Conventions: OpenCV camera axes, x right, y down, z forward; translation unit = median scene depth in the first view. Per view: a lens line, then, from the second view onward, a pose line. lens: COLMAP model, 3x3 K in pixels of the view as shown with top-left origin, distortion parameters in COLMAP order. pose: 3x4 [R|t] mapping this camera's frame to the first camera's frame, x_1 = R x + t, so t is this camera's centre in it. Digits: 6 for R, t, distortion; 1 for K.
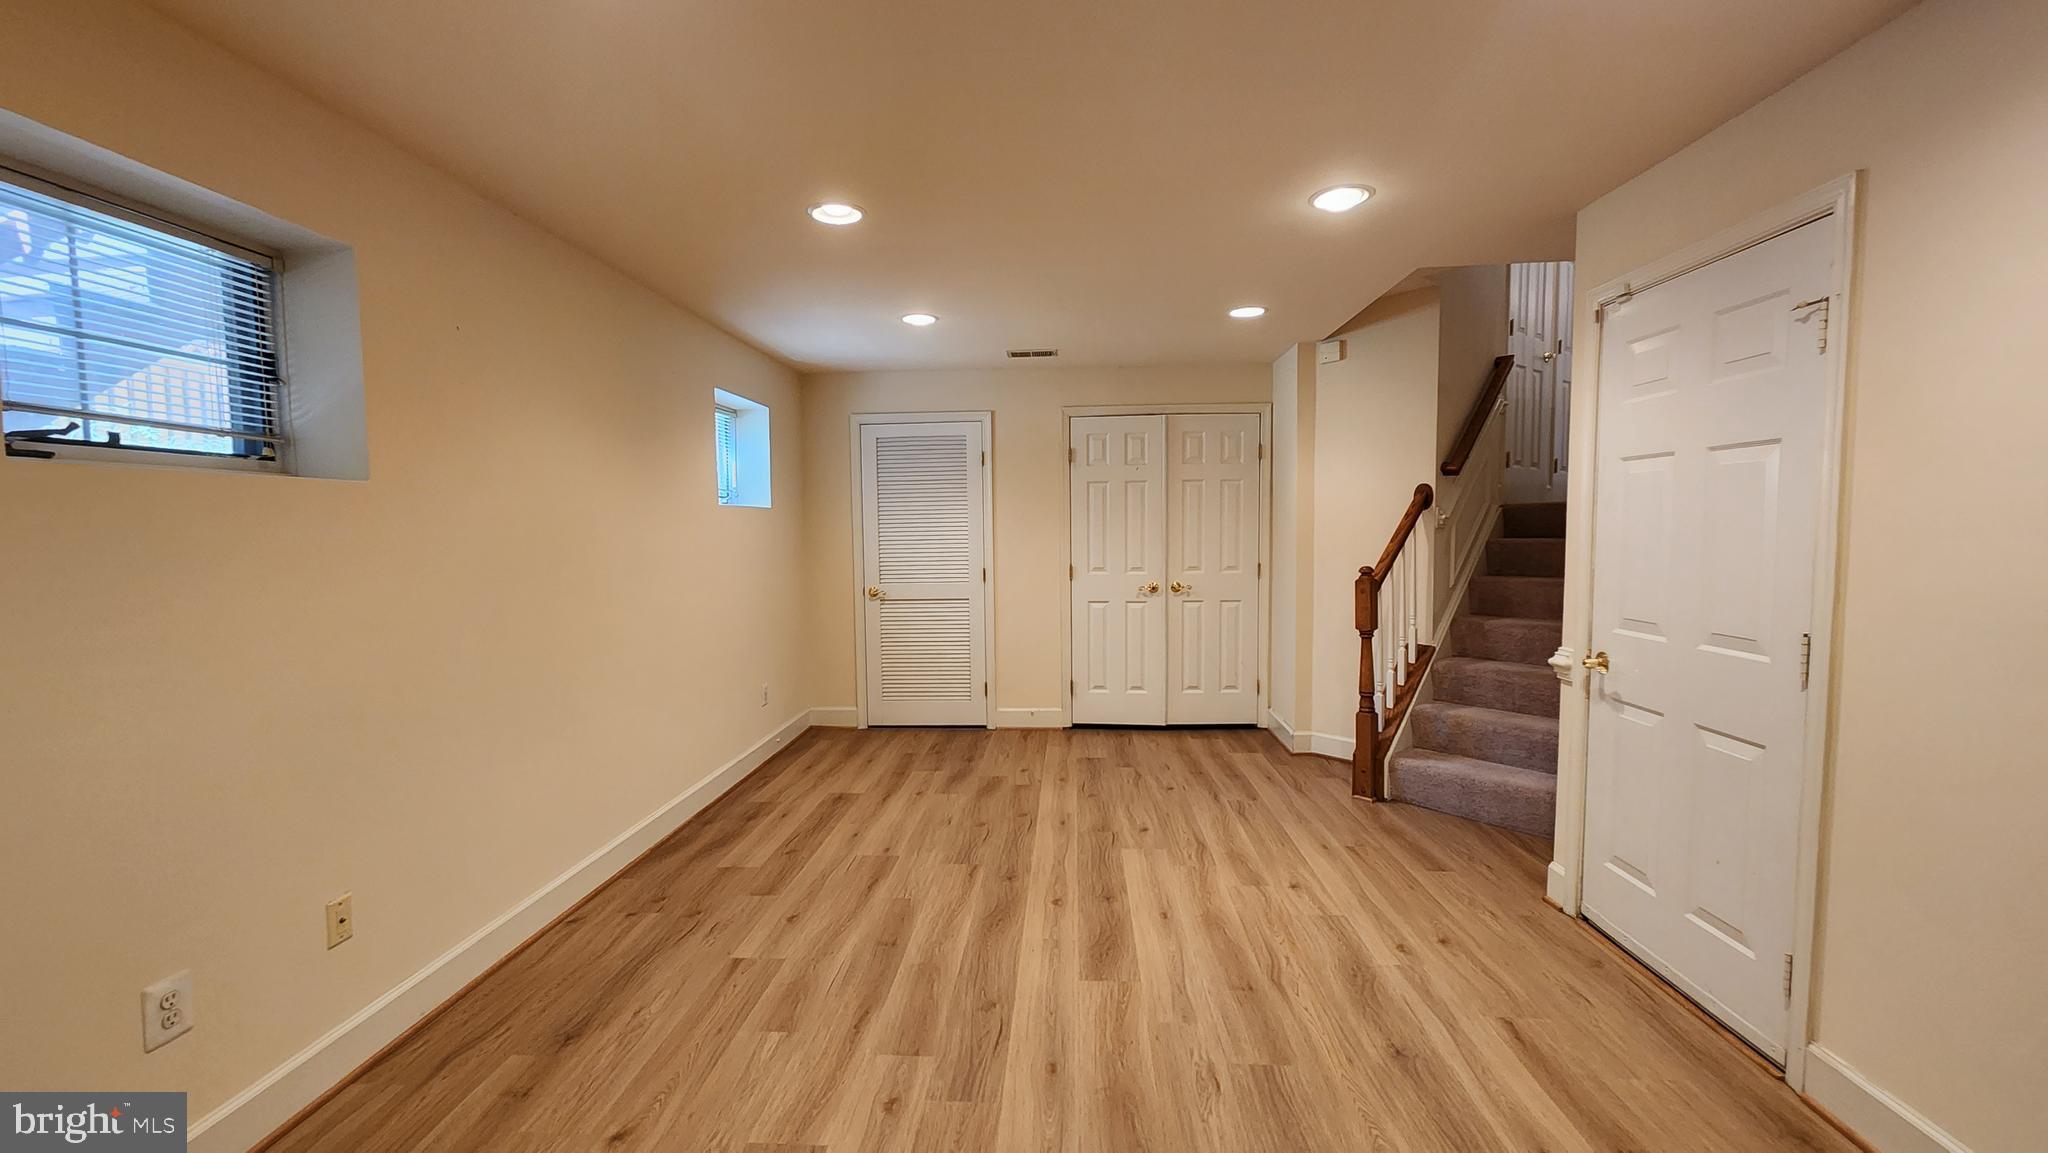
lens RADIAL K [[828.7, 0, 1024.0], [0, 828.7, 576.5], [0, 0, 1]] dist [0.008353, -0.005995]
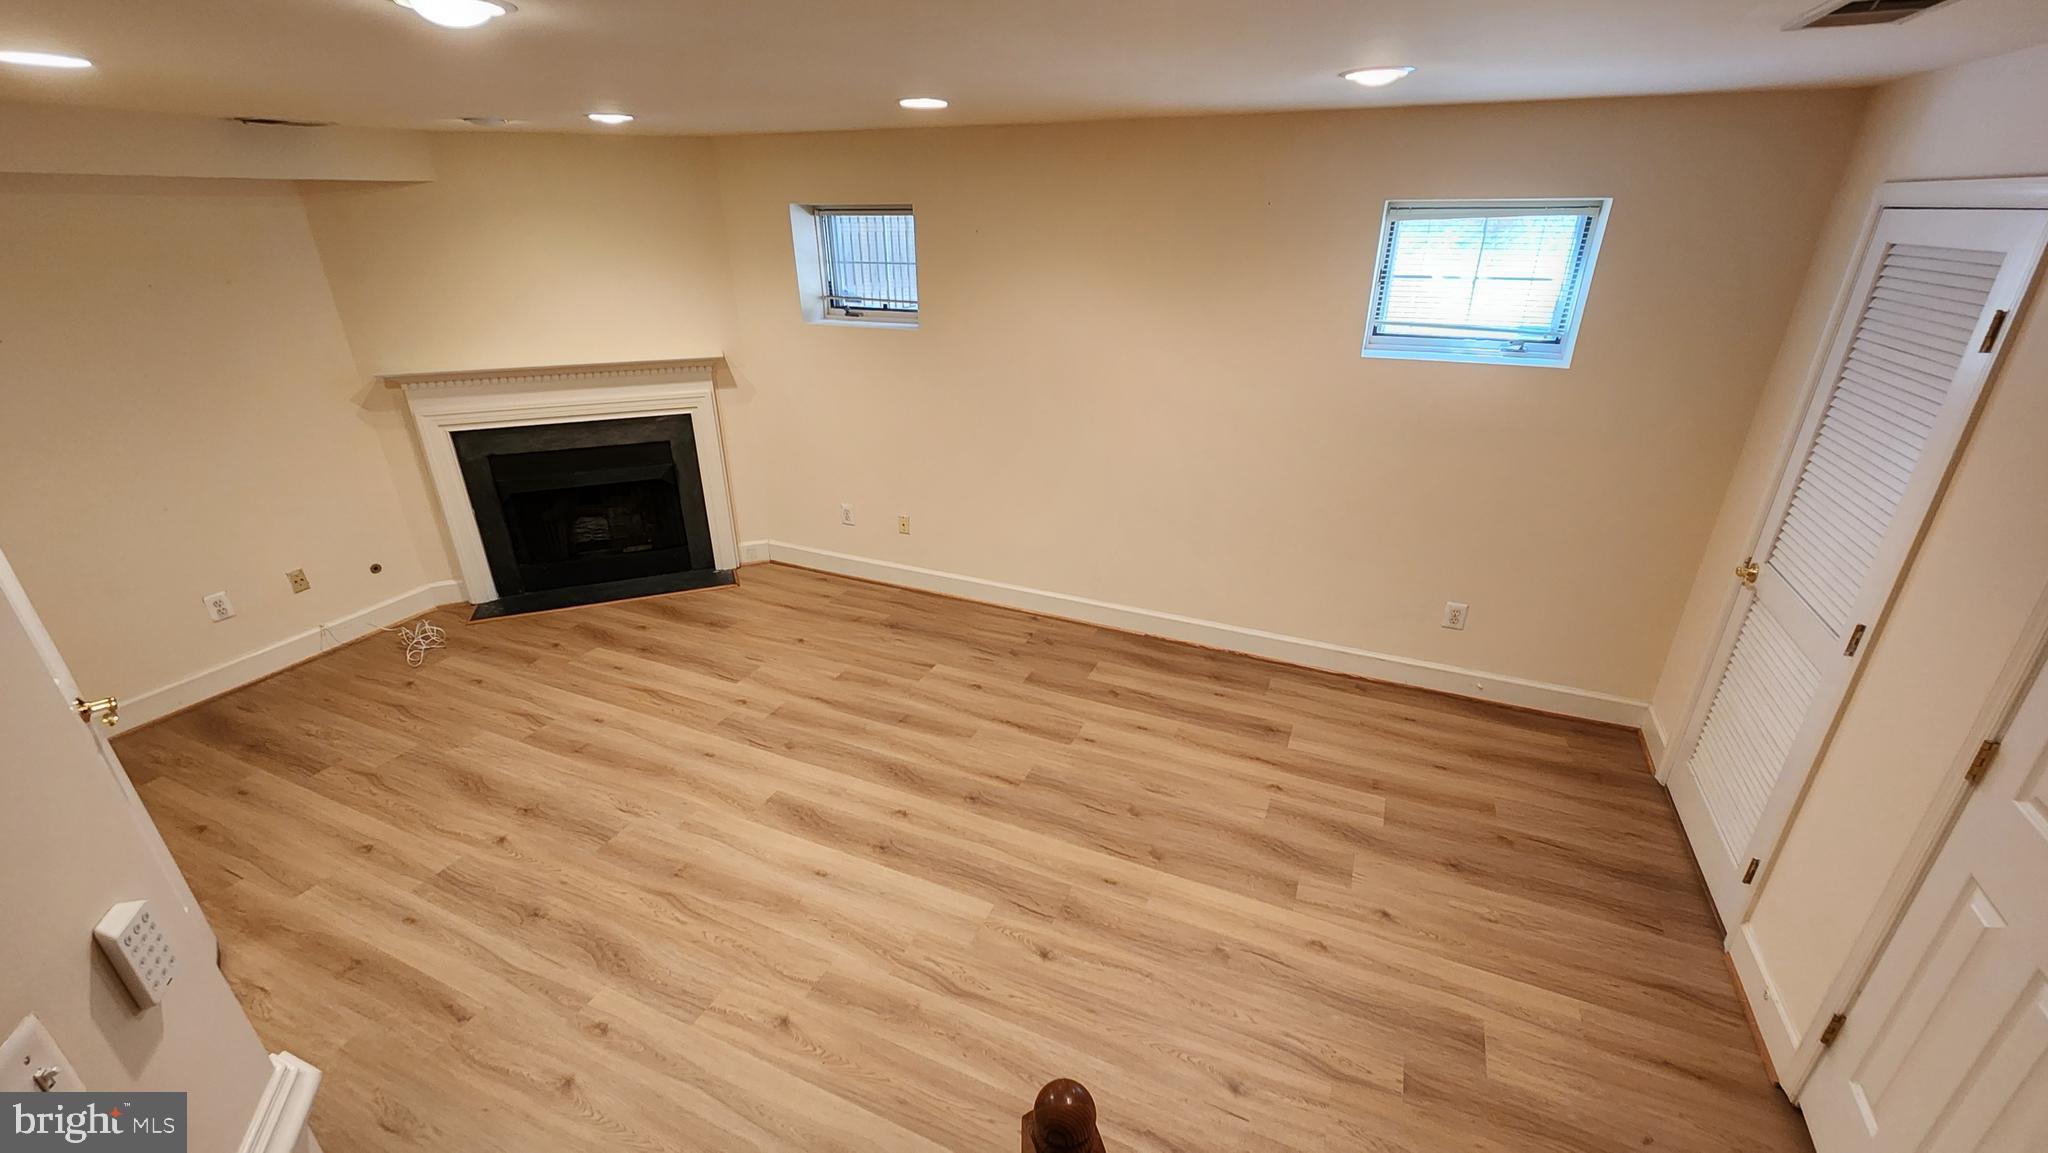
lens RADIAL K [[828.7, 0, 1024.0], [0, 828.7, 576.5], [0, 0, 1]] dist [0.008353, -0.005995]
pose [[-0.346272, 0.394774, -0.851028, 0.728270], [-0.048687, 0.898365, 0.436542, -0.323903], [0.936870, 0.192596, -0.291859, 1.343244]]
